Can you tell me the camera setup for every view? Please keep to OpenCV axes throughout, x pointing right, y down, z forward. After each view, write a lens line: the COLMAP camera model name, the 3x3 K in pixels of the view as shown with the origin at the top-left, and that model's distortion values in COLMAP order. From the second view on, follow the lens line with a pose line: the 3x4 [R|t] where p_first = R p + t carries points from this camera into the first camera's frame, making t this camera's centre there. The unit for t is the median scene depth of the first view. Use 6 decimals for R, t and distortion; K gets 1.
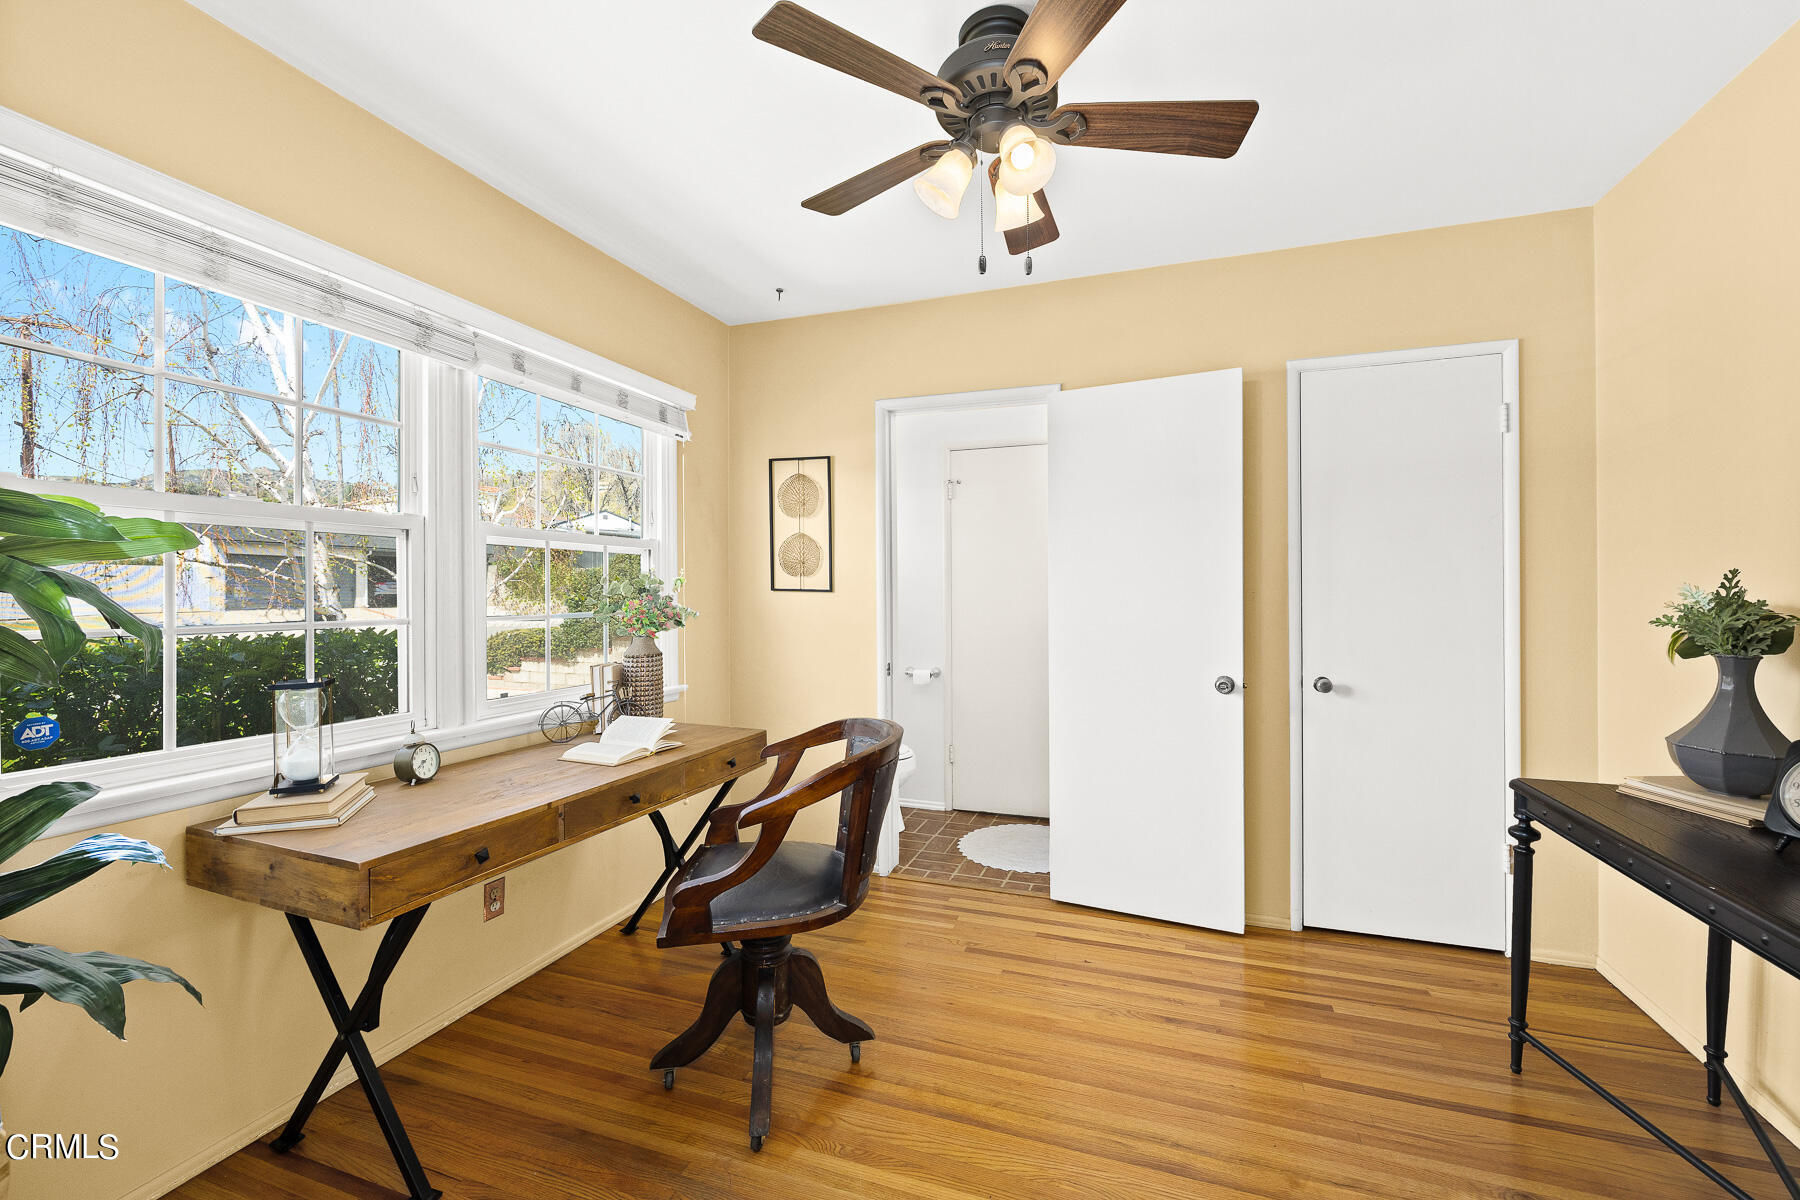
lens RADIAL K [[736.6, 0, 897.8], [0, 736.6, 584.9], [0, 0, 1]] dist [0.000008, 0.000172]
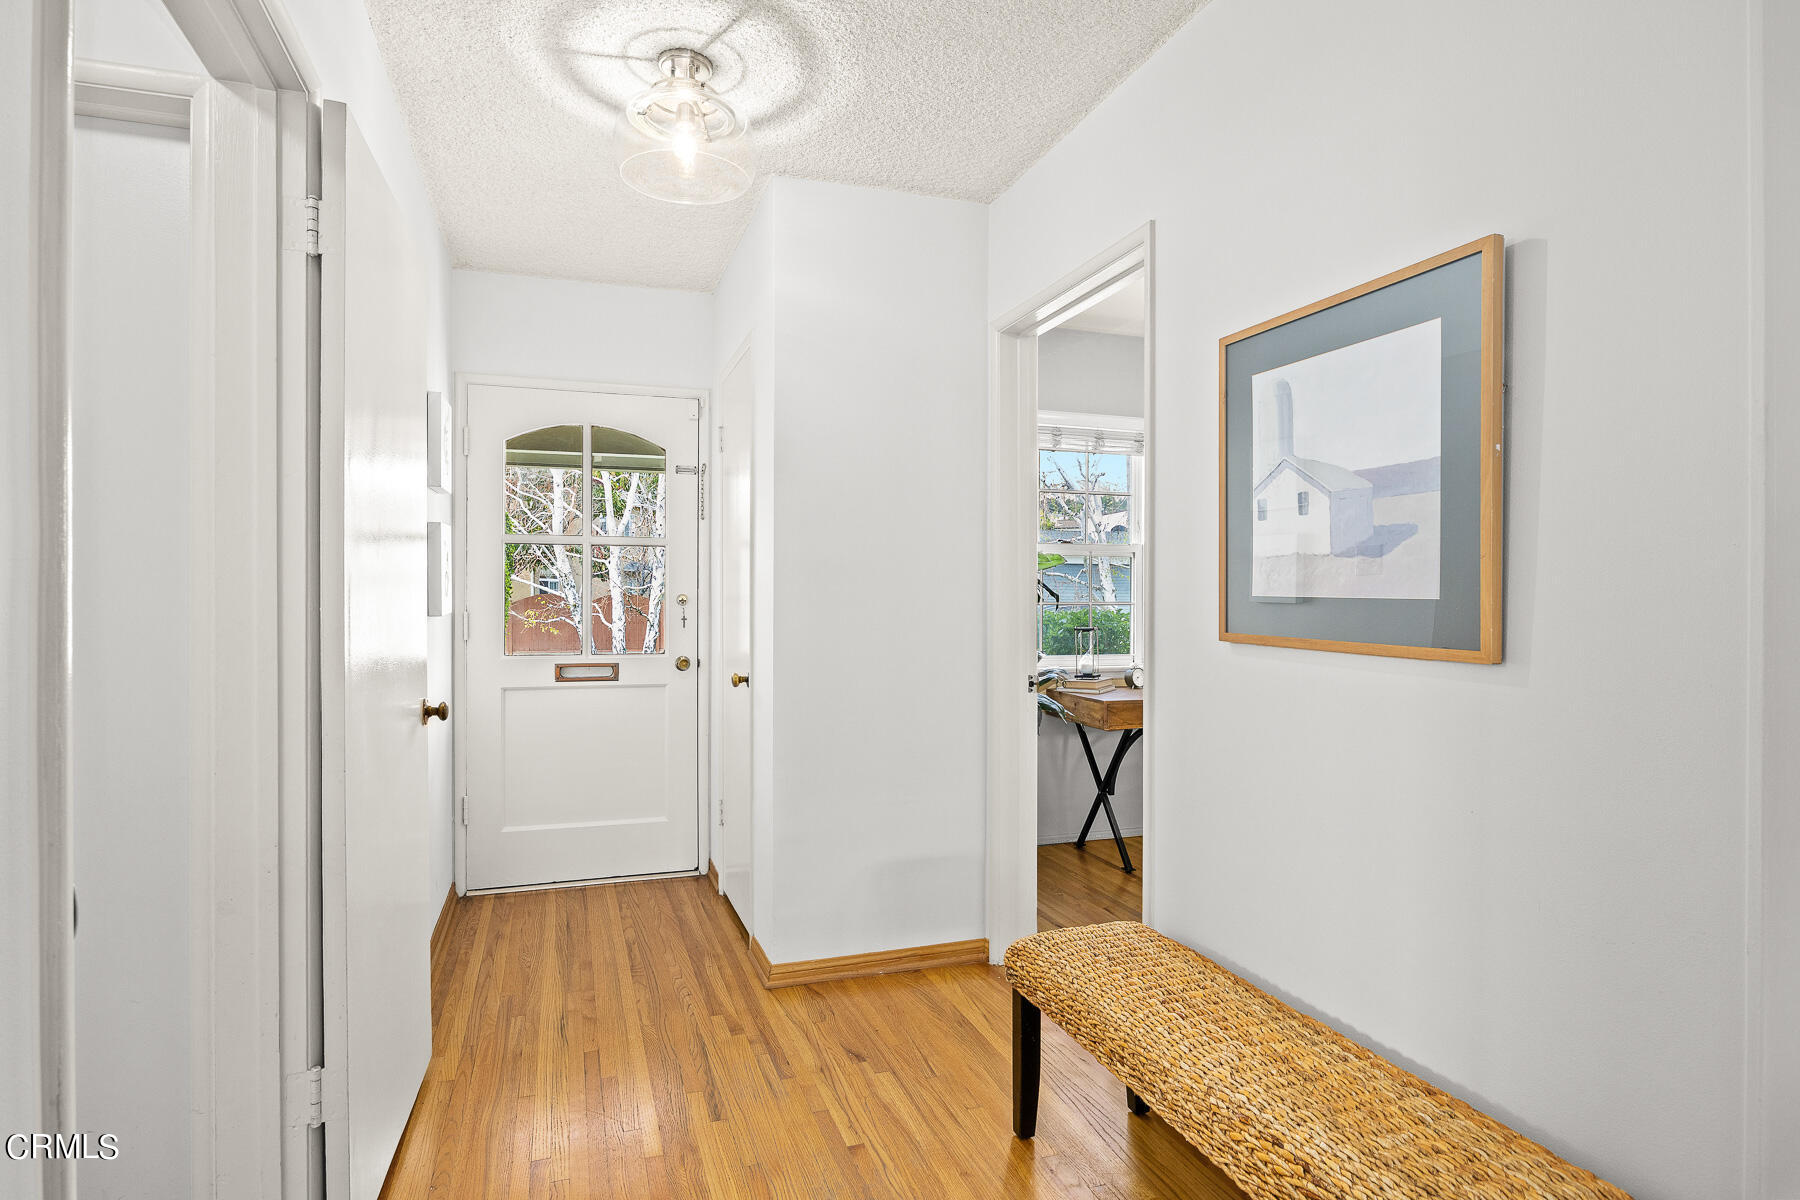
lens RADIAL K [[973.5, 0, 900.0], [0, 973.5, 600.0], [0, 0, 1]] dist [-0.002942, -0.001300]
pose [[0.635394, 0.012681, -0.772084, 1.047672], [-0.006718, 0.999918, 0.010894, 0.023013], [0.772159, -0.001735, 0.635427, -1.238866]]
